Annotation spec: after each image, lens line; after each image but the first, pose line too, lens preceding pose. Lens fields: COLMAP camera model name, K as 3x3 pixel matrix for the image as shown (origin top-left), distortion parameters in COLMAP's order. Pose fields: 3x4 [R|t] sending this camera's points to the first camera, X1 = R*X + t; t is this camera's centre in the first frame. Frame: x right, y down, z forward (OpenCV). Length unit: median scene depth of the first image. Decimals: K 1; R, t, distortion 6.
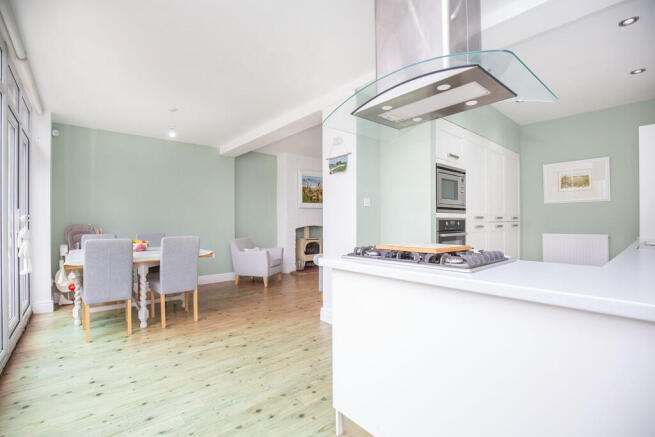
lens RADIAL K [[303.1, 0, 327.5], [0, 303.1, 218.5], [0, 0, 1]] dist [-0.018253, 0.000034]
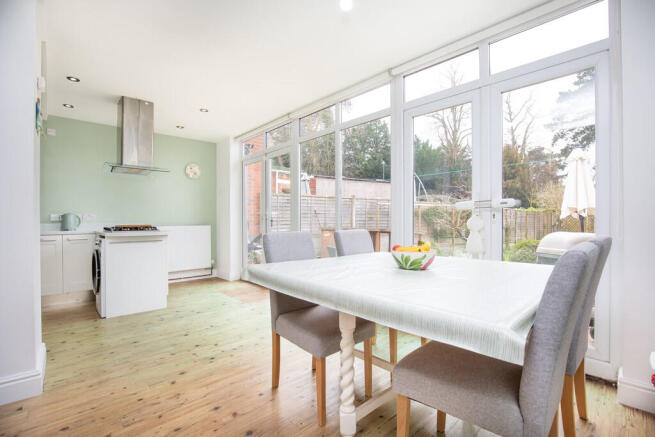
lens RADIAL K [[303.1, 0, 327.5], [0, 303.1, 218.5], [0, 0, 1]] dist [-0.018253, 0.000034]
pose [[-0.998917, 0.007461, -0.045935, -0.612087], [0.008221, 0.999832, -0.016391, 0.048331], [0.045805, -0.016751, -0.998810, 1.877098]]
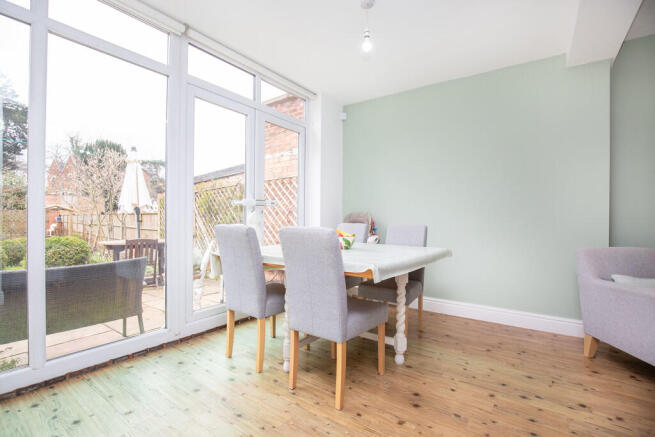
lens RADIAL K [[303.1, 0, 327.5], [0, 303.1, 218.5], [0, 0, 1]] dist [-0.018253, 0.000034]
pose [[0.233839, 0.005438, -0.972260, 0.018511], [-0.003034, 0.999984, 0.004863, 0.049239], [0.972271, 0.001812, 0.233852, 1.045794]]
